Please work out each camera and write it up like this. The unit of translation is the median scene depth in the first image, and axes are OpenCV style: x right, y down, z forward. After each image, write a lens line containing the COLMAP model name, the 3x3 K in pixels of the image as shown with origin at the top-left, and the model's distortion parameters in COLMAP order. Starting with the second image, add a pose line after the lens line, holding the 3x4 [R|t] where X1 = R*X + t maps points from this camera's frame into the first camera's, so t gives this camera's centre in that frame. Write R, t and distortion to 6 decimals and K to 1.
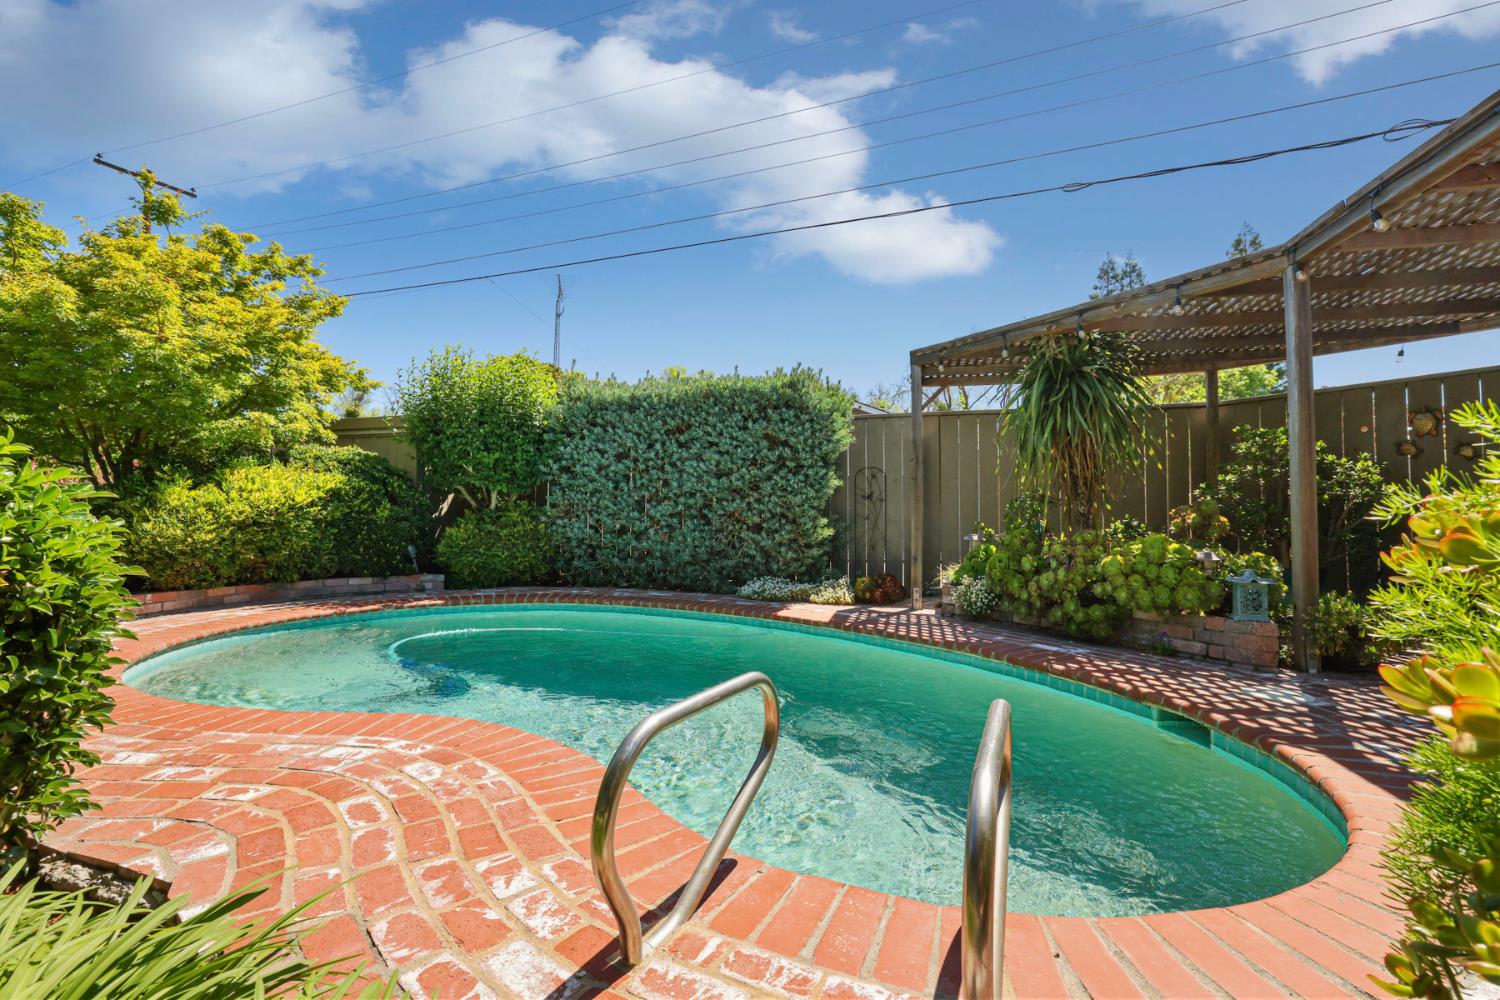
lens RADIAL K [[655.2, 0, 757.6], [0, 655.2, 488.1], [0, 0, 1]] dist [-0.045002, 0.012489]
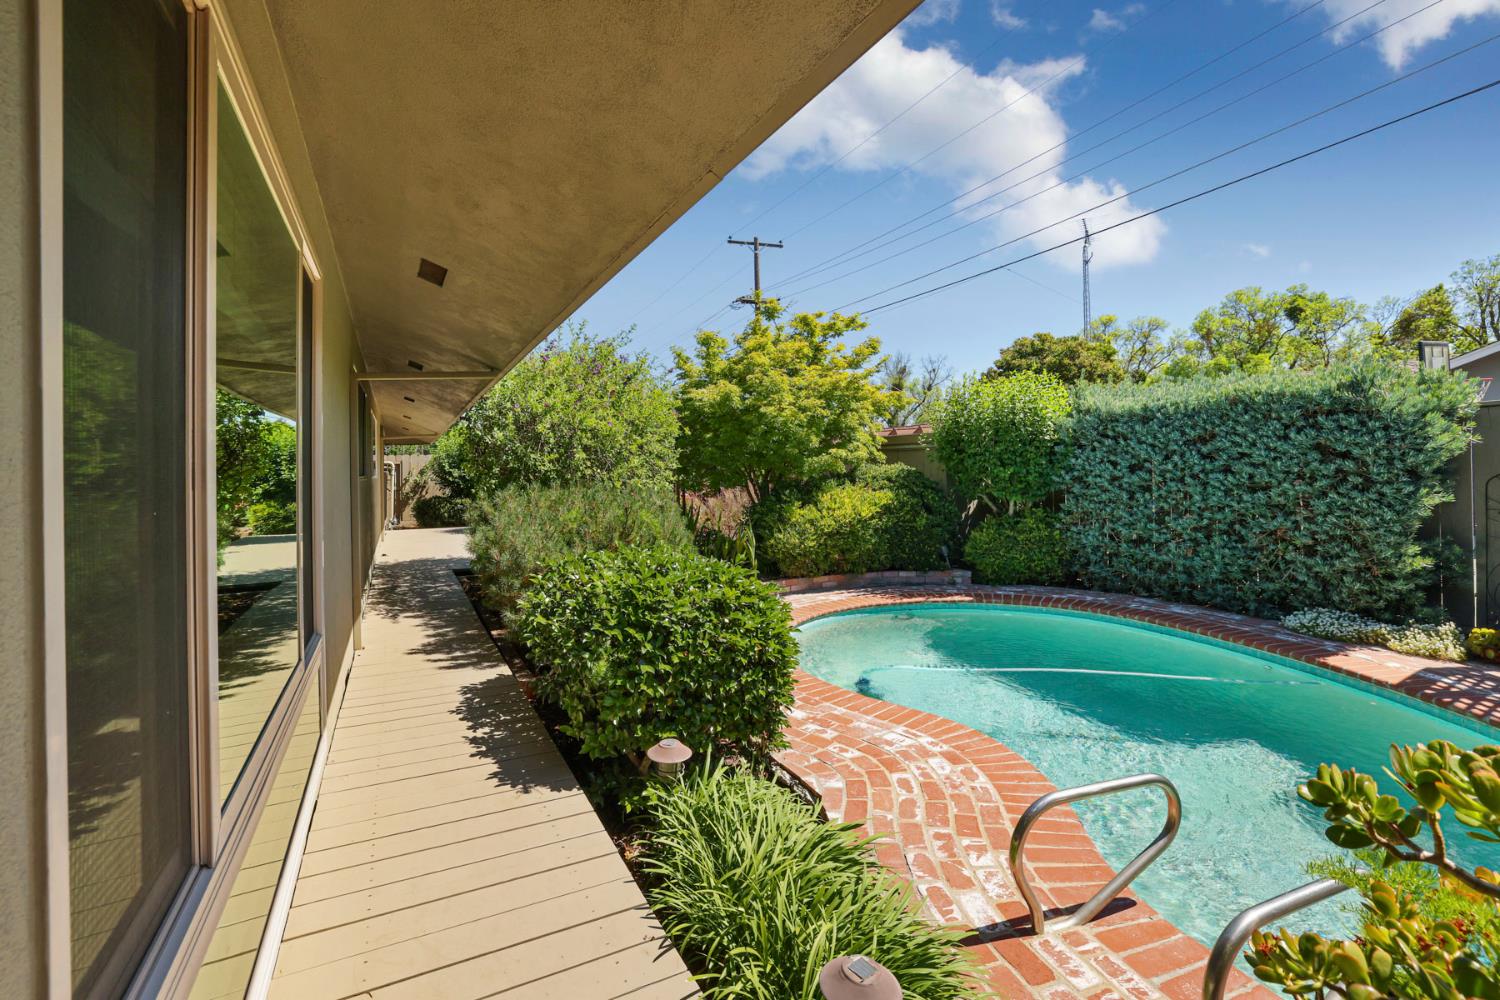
lens RADIAL K [[655.2, 0, 733.2], [0, 655.2, 472.6], [0, 0, 1]] dist [-0.045002, 0.012489]
pose [[0.686047, -0.019590, -0.727294, 0.101130], [0.054088, 0.998245, 0.024133, -0.115121], [0.725544, -0.055894, 0.685902, -0.140136]]
